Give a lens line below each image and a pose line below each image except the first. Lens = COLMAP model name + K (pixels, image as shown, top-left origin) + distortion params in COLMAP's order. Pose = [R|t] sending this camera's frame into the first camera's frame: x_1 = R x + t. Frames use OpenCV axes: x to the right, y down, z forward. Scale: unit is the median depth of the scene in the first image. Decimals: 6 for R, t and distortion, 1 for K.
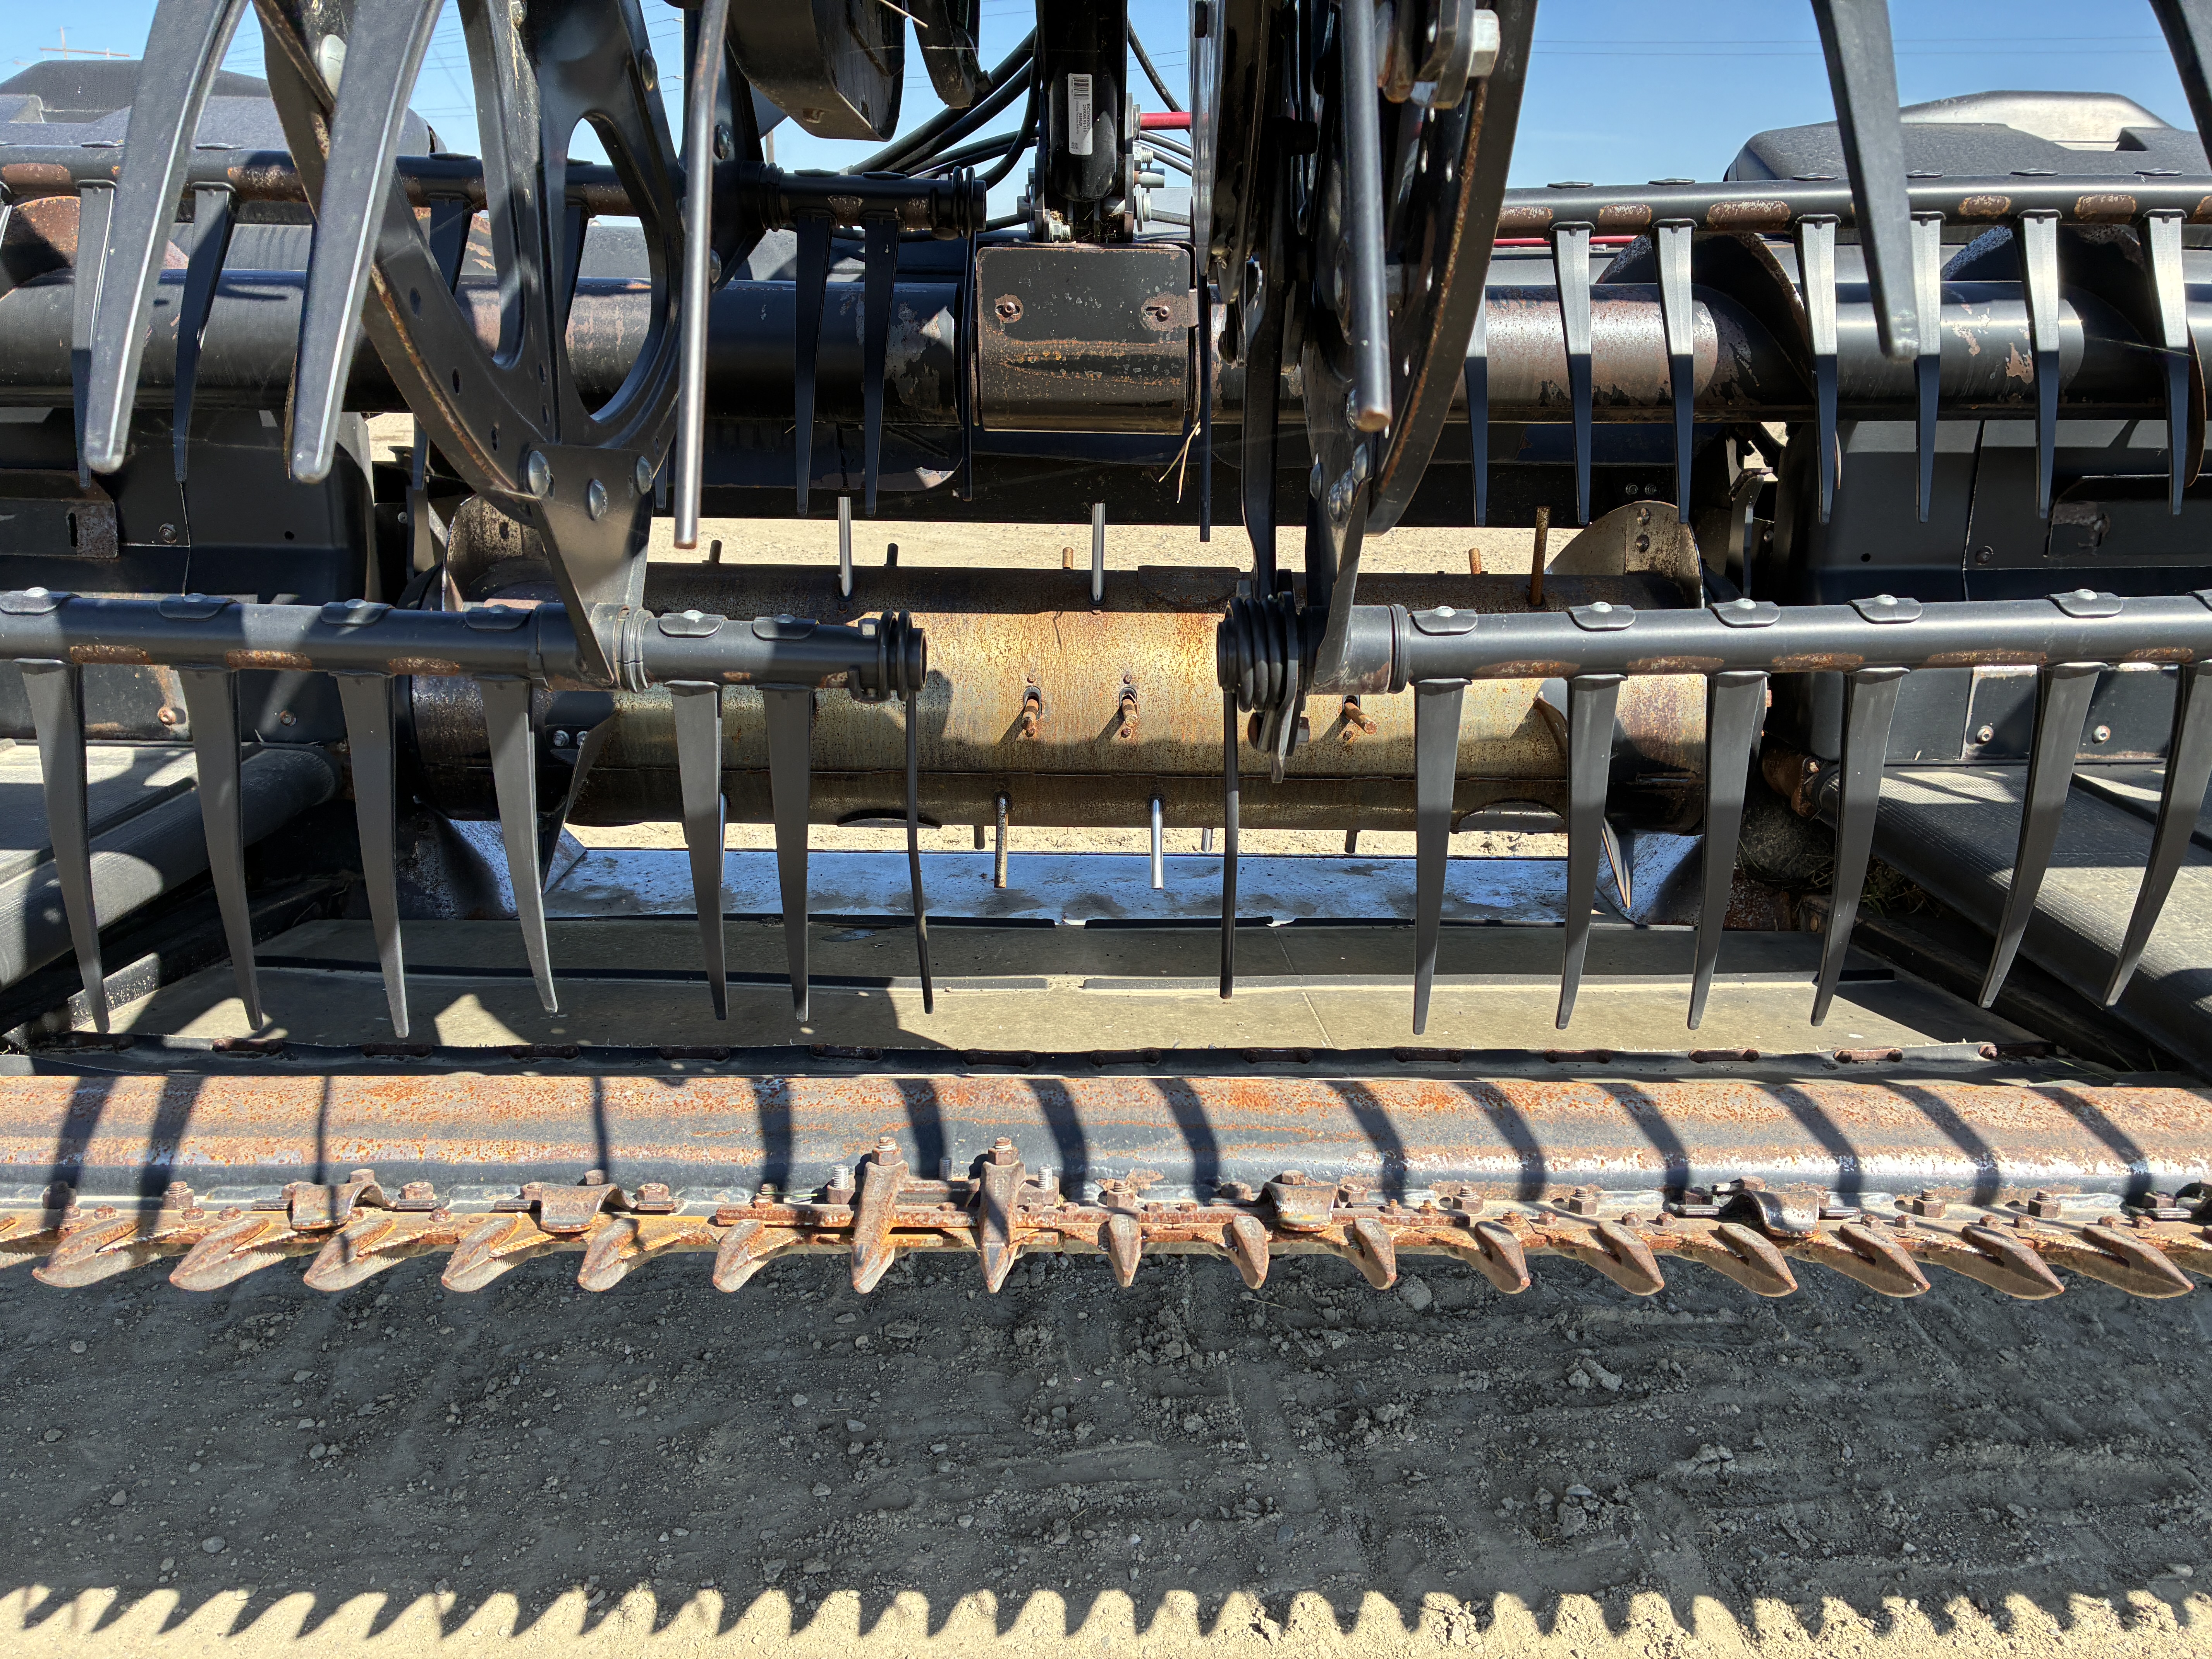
lens RADIAL K [[1679.5, 0, 1115.8], [0, 1679.5, 830.8], [0, 0, 1]] dist [0.047518, -0.050659]
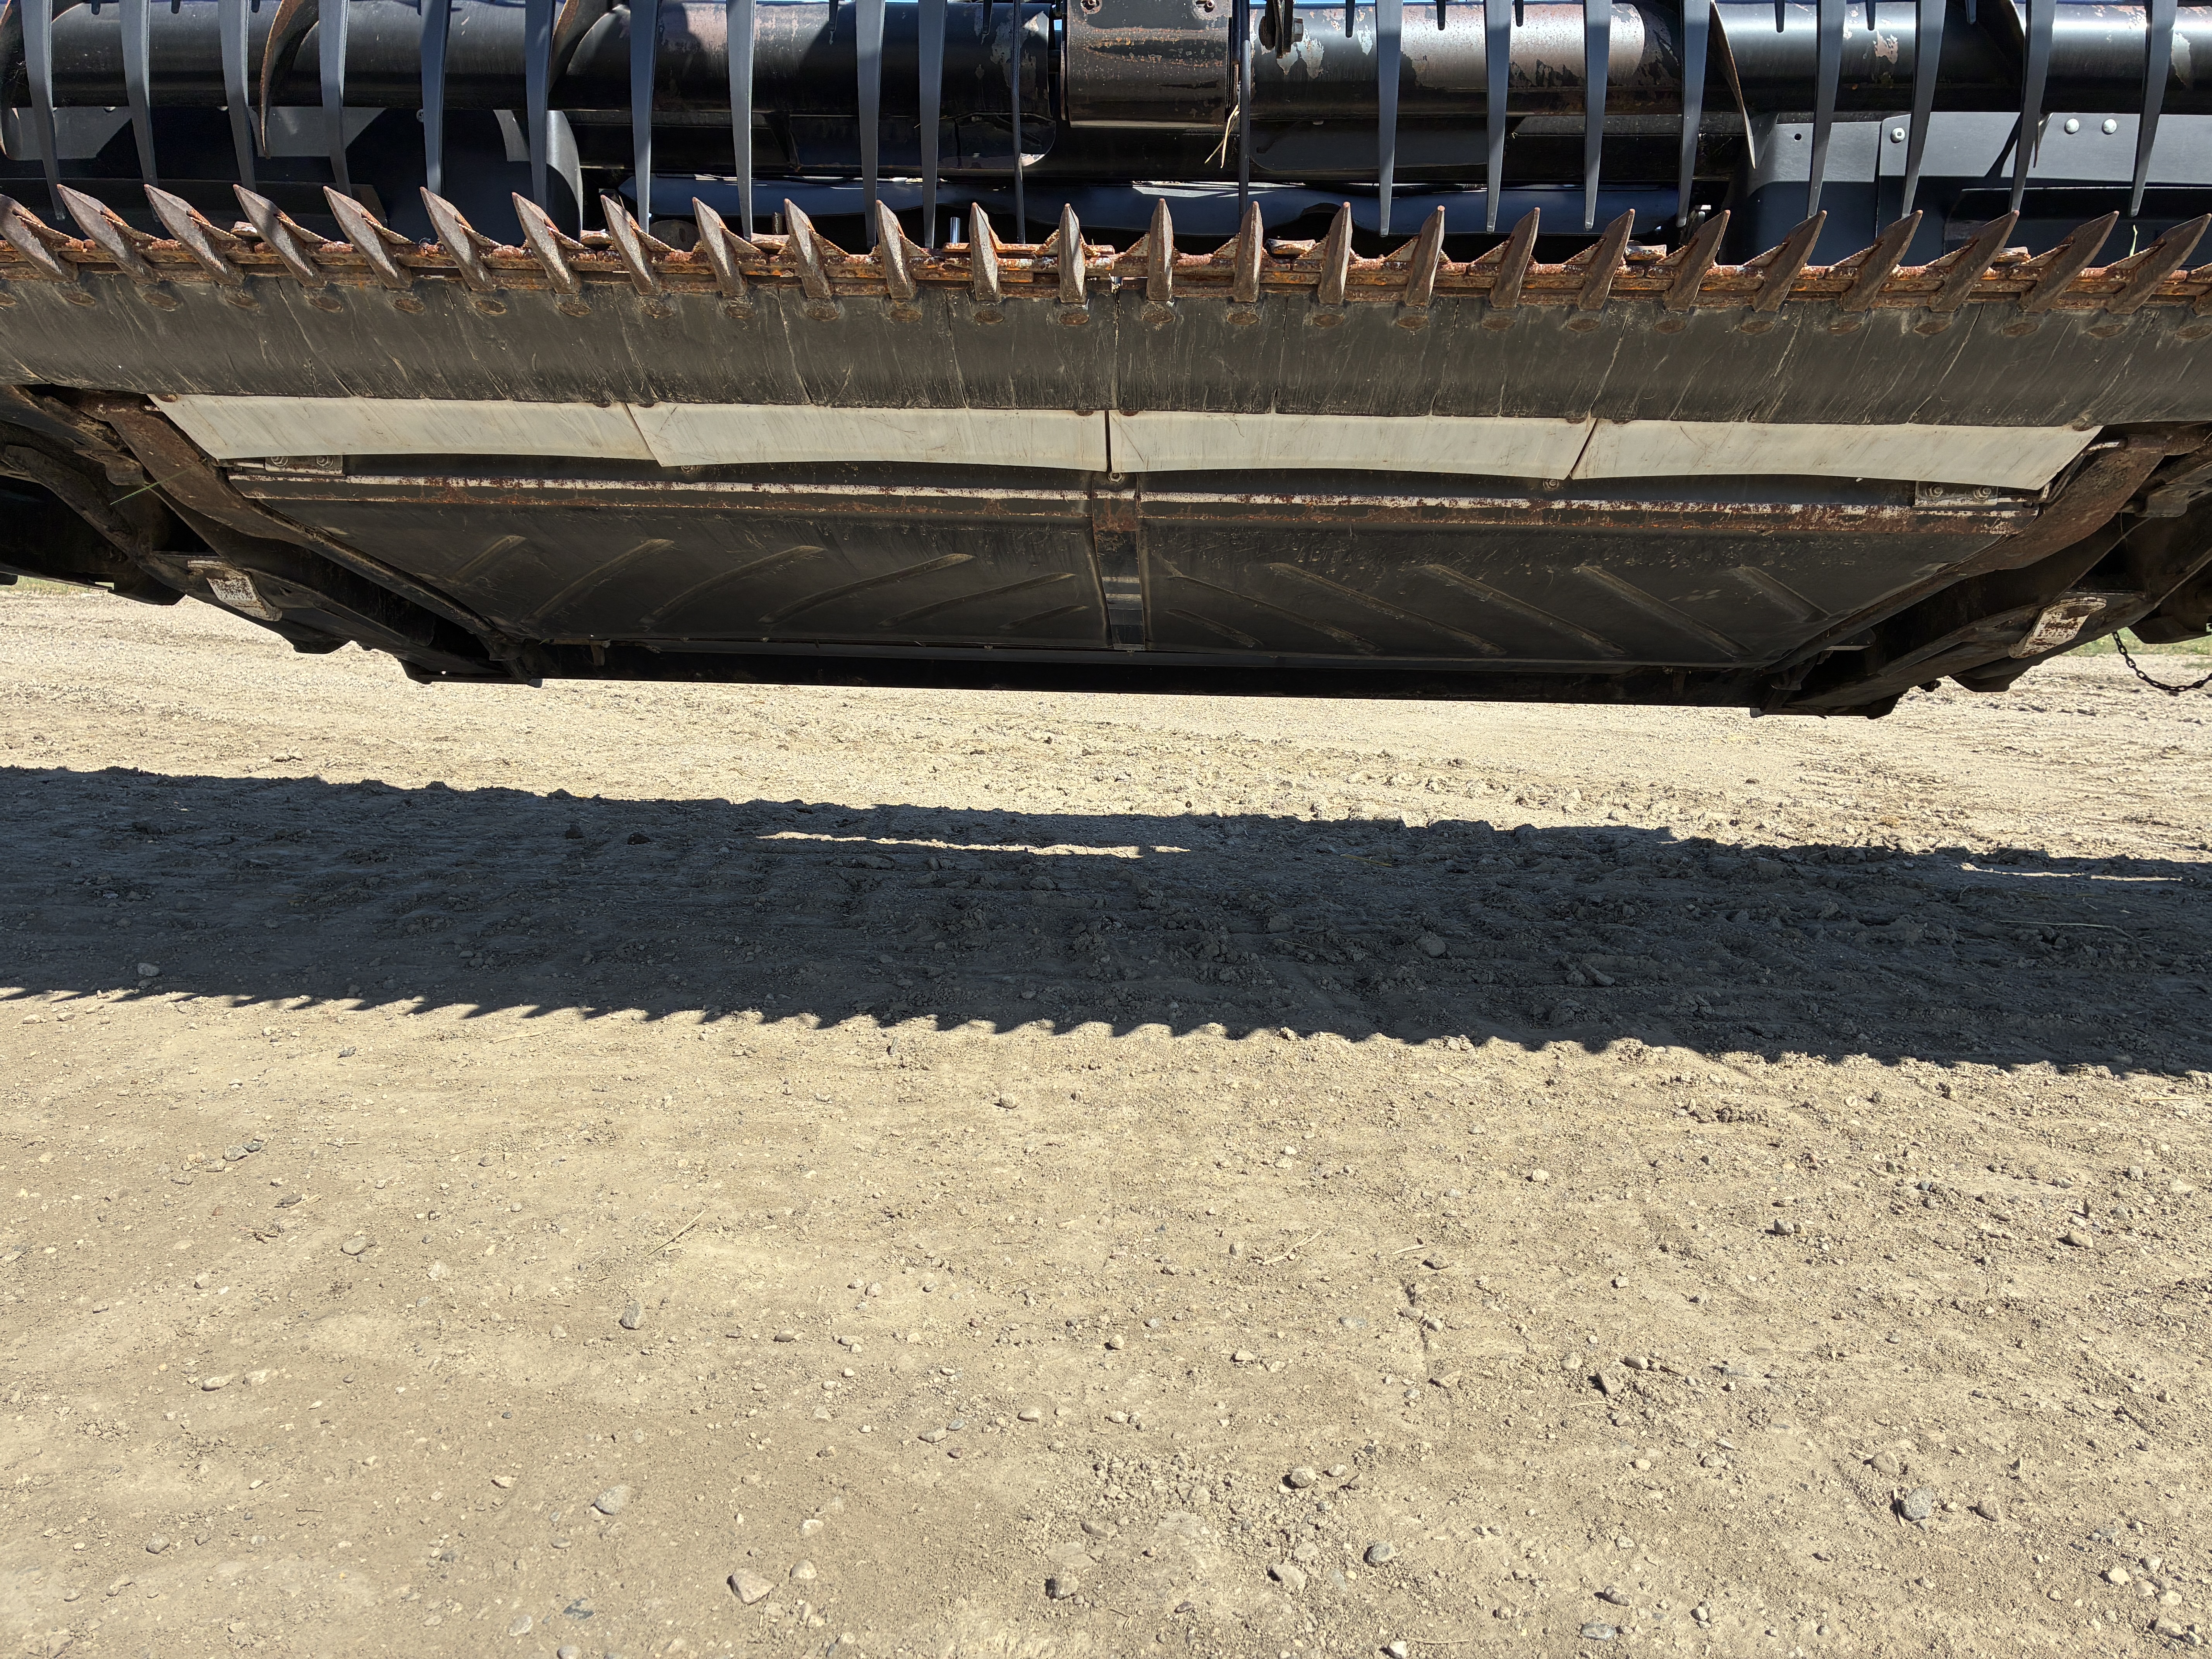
lens RADIAL K [[1679.5, 0, 1099.5], [0, 1679.5, 826.3], [0, 0, 1]] dist [0.047518, -0.050659]
pose [[0.998698, 0.014122, -0.049024, 0.016022], [-0.023267, 0.981249, -0.191335, 0.554745], [0.045403, 0.192226, 0.980300, -0.157838]]
